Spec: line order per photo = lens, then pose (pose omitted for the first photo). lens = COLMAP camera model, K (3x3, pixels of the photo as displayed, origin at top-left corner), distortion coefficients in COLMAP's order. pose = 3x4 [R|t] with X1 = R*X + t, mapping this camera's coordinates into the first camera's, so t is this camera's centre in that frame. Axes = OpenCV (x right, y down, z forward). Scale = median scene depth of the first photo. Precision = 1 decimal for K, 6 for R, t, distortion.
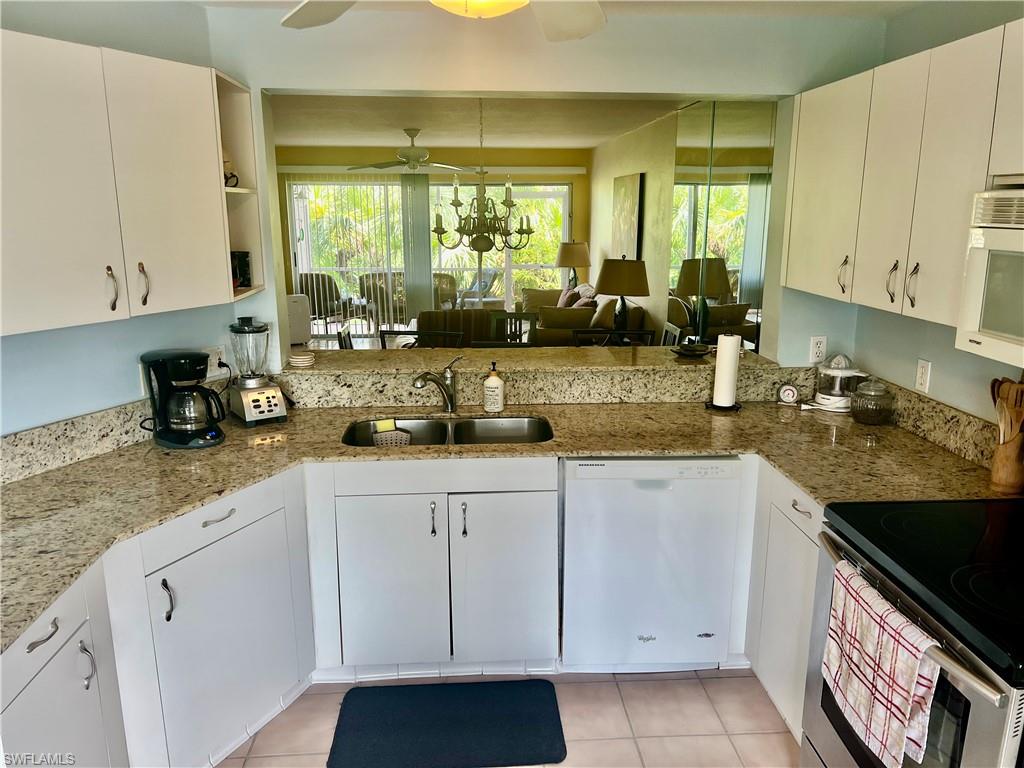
lens RADIAL K [[777.7, 0, 512.0], [0, 777.7, 384.0], [0, 0, 1]] dist [0.068202, -0.073440]
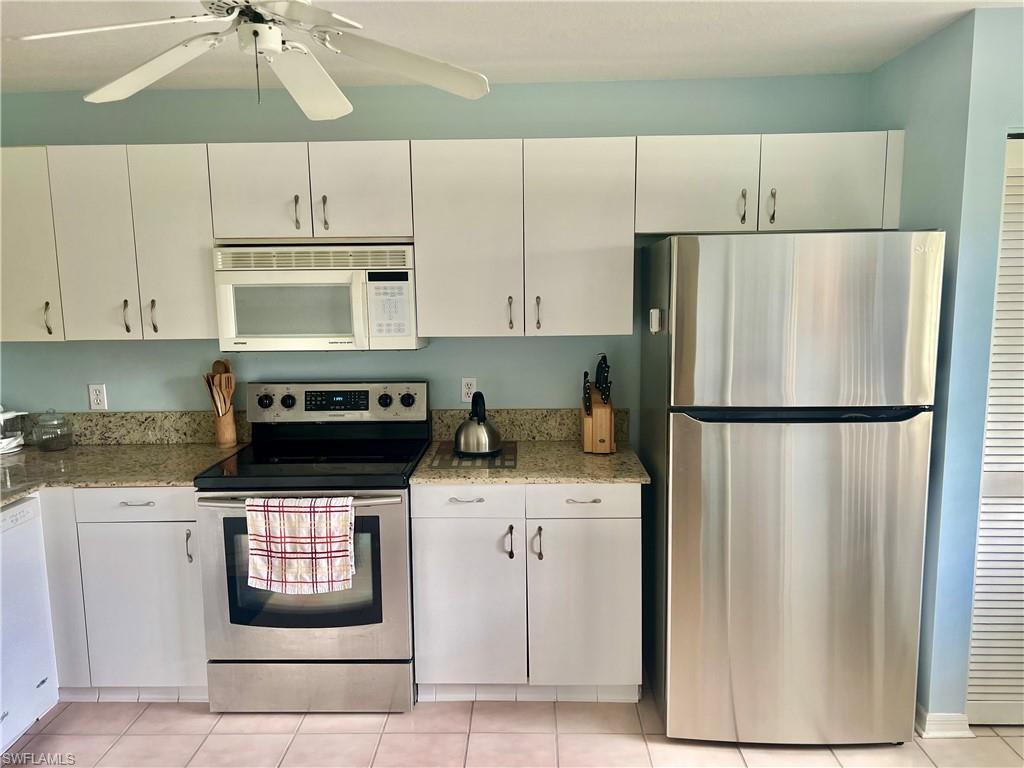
lens RADIAL K [[777.7, 0, 512.0], [0, 777.7, 384.0], [0, 0, 1]] dist [0.068202, -0.073440]
pose [[0.088339, -0.138005, 0.986484, -0.663741], [0.235336, 0.965211, 0.113955, -0.019061], [-0.967891, 0.222088, 0.117743, 0.233713]]
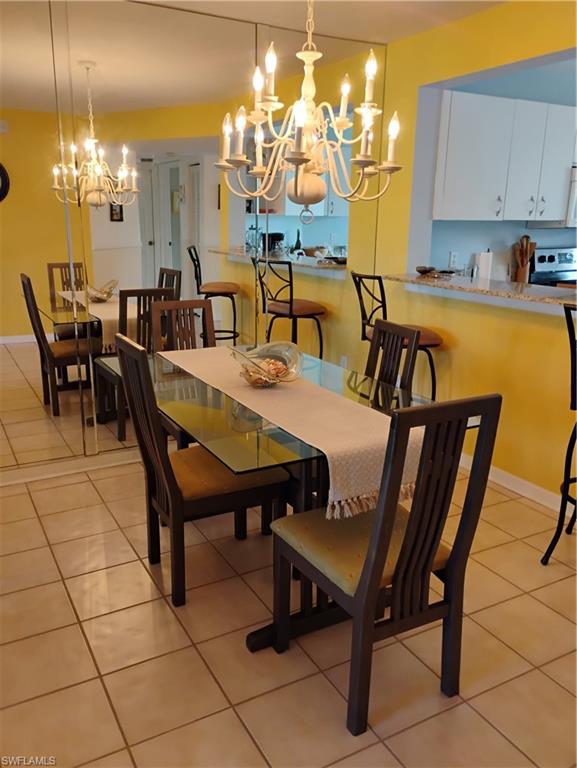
lens RADIAL K [[636.3, 0, 288.5], [0, 636.3, 384.0], [0, 0, 1]] dist [0.027519, -0.013110]
pose [[-0.430318, -0.238401, 0.870627, -0.819967], [0.189367, 0.919190, 0.345296, -0.376209], [-0.882591, 0.313455, -0.350398, 2.136240]]
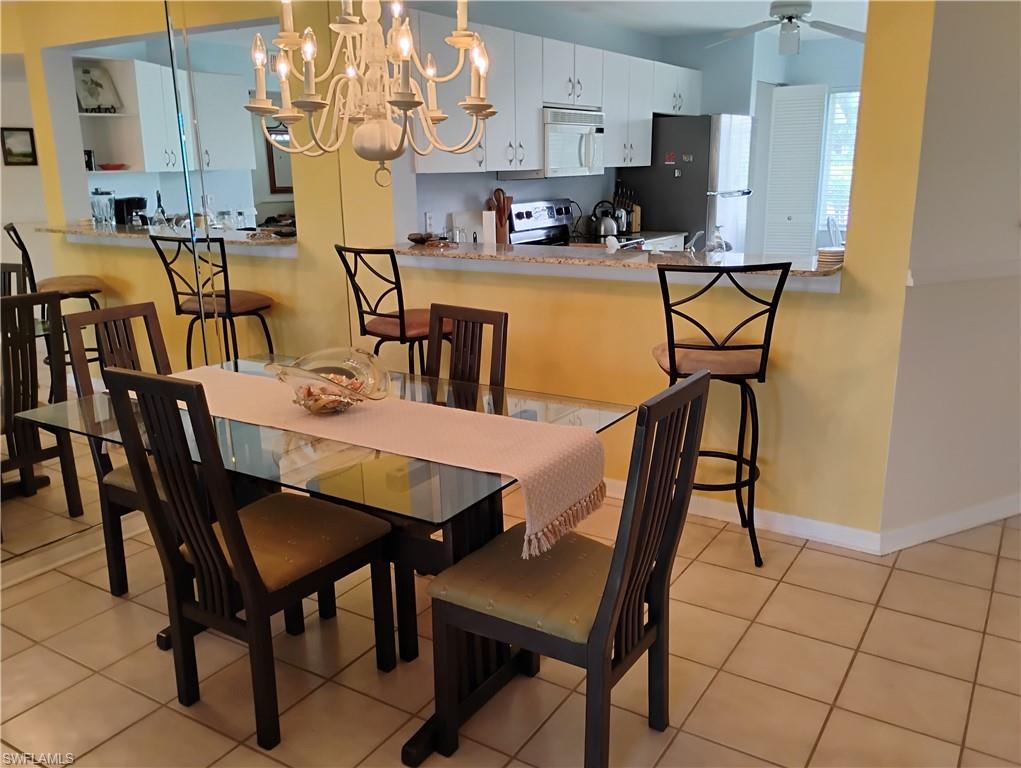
lens RADIAL K [[845.9, 0, 510.5], [0, 845.9, 384.0], [0, 0, 1]] dist [0.027519, -0.013110]
pose [[-0.808585, -0.139212, 0.571673, -0.656388], [0.144680, 0.894732, 0.422520, -0.435672], [-0.570314, 0.424352, -0.703325, 2.352325]]
